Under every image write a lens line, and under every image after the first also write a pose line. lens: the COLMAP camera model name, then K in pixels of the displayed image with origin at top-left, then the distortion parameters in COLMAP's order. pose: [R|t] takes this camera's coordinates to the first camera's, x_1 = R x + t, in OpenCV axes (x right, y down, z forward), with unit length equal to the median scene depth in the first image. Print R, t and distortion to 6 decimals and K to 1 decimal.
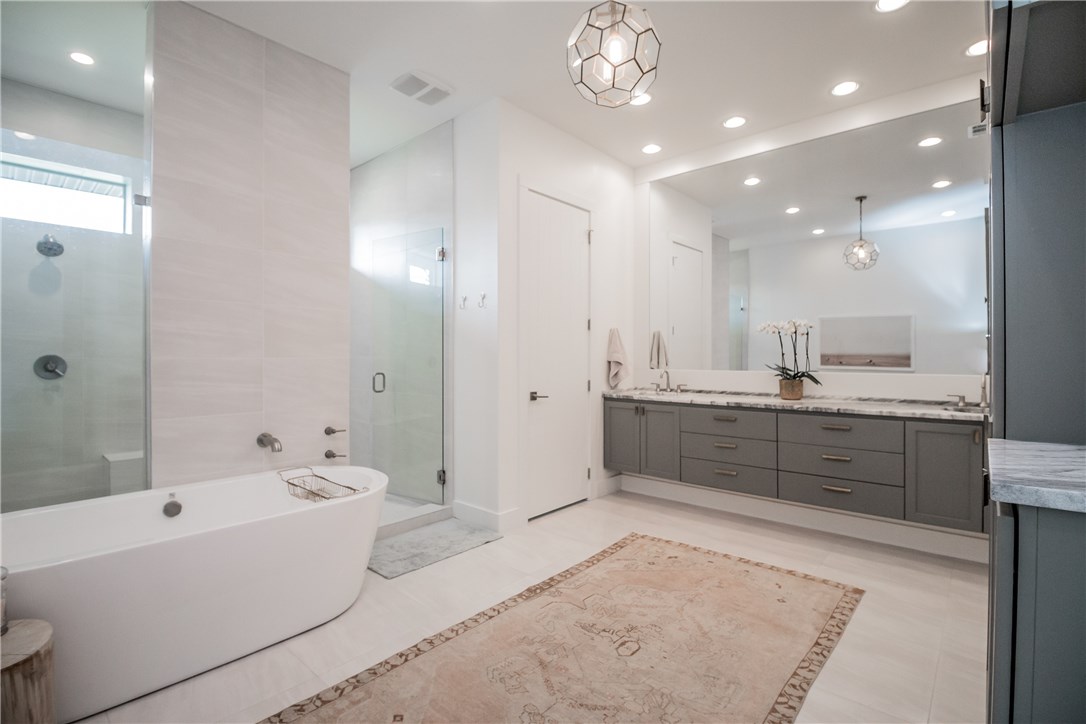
lens RADIAL K [[504.6, 0, 541.2], [0, 504.6, 359.4], [0, 0, 1]] dist [0.005707, -0.007833]
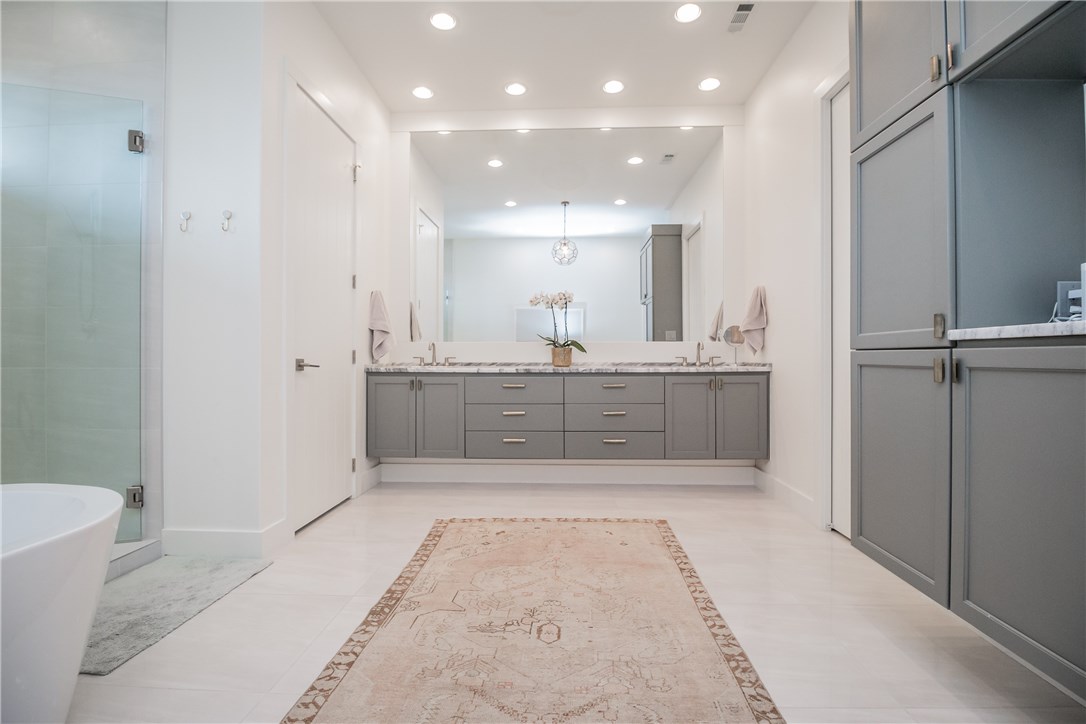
lens RADIAL K [[504.6, 0, 545.8], [0, 504.6, 359.5], [0, 0, 1]] dist [0.005707, -0.007833]
pose [[0.775516, 0.000395, 0.631328, -0.239847], [0.003385, 0.999983, -0.004785, 0.082105], [-0.631319, 0.005848, 0.775501, 0.234508]]
